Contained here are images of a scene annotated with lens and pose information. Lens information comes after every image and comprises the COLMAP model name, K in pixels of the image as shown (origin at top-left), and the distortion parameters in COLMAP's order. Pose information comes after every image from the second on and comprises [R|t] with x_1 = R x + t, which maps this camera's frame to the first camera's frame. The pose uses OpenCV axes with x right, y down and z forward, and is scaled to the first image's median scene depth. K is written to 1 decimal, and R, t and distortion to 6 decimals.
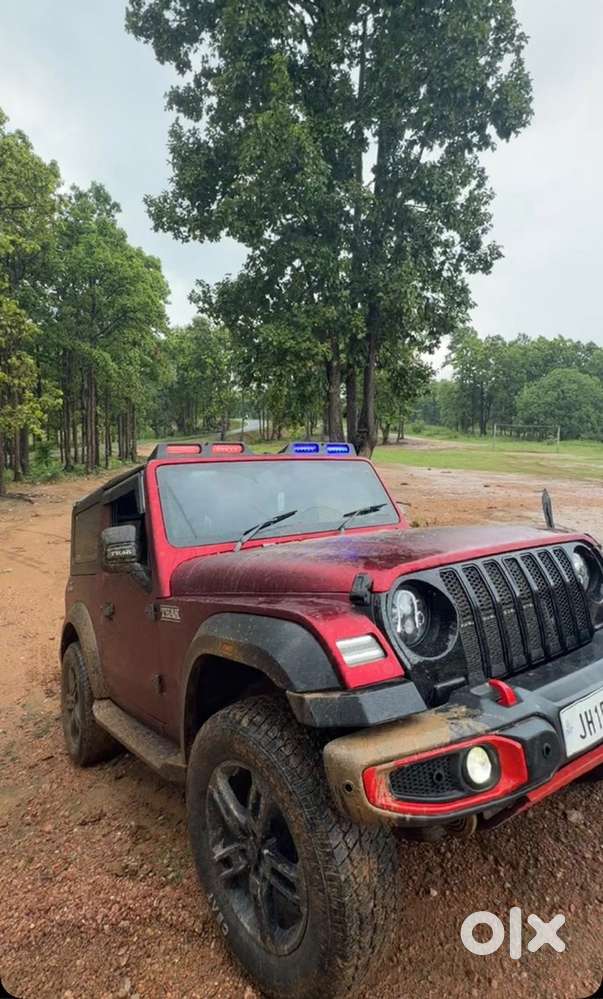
lens RADIAL K [[524.0, 0, 301.8], [0, 524.0, 493.6], [0, 0, 1]] dist [0.013199, -0.001321]
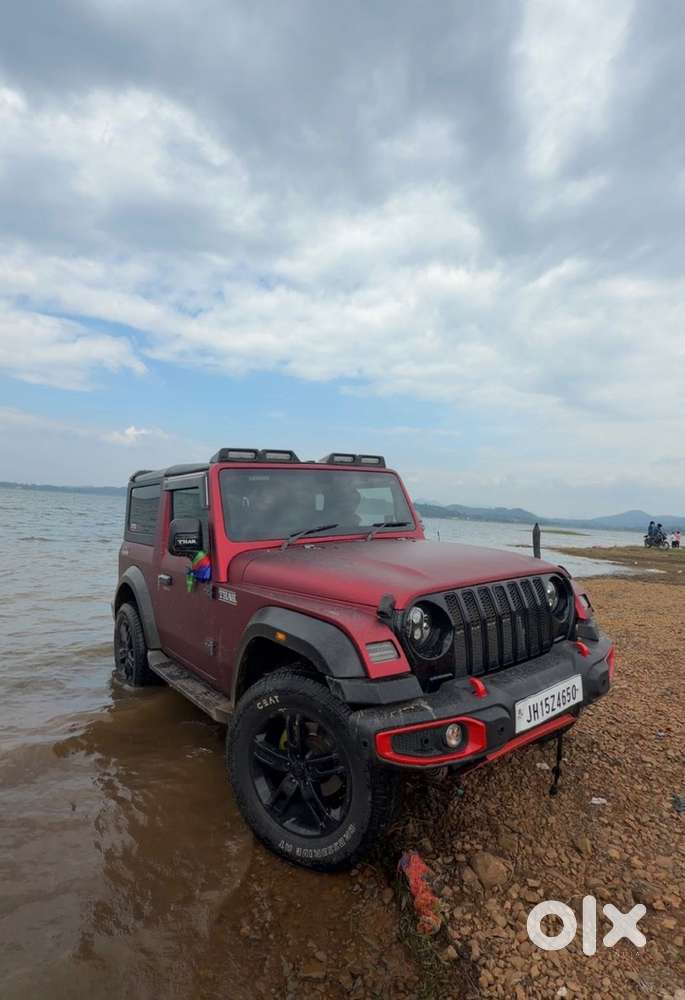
lens RADIAL K [[507.2, 0, 340.0], [0, 507.2, 516.0], [0, 0, 1]] dist [0.002992, 0.000817]
pose [[0.994200, 0.097370, 0.045671, -0.081883], [-0.101950, 0.988475, 0.111908, -0.171641], [-0.034248, -0.115915, 0.992669, -0.255102]]
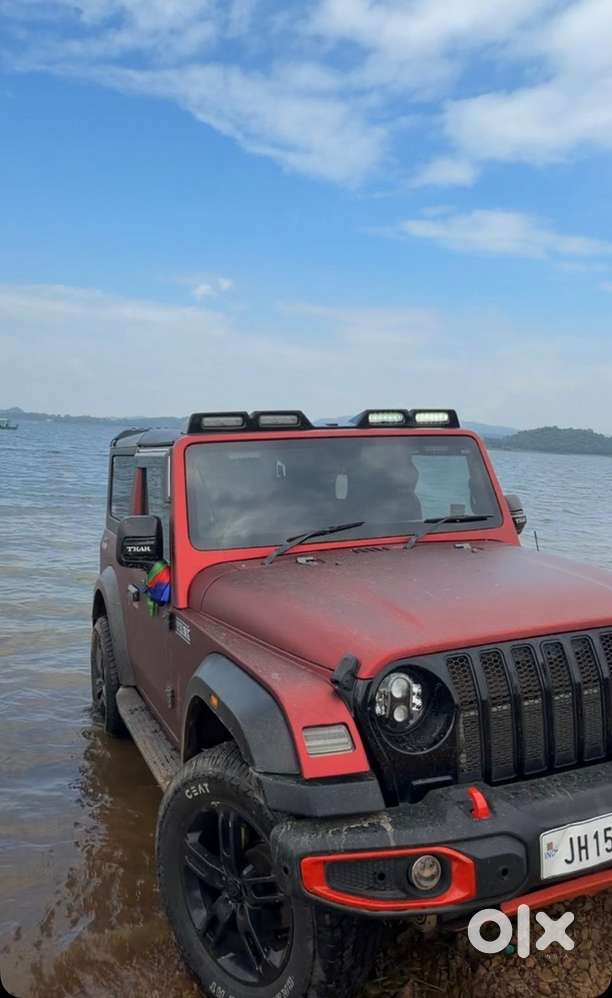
lens RADIAL K [[801.6, 0, 310.2], [0, 801.6, 491.0], [0, 0, 1]] dist [0.013049, -0.003187]
pose [[0.974204, 0.101185, -0.201714, 0.290081], [-0.066091, 0.982580, 0.173690, -0.353128], [0.215775, -0.155878, 0.963921, -0.313444]]
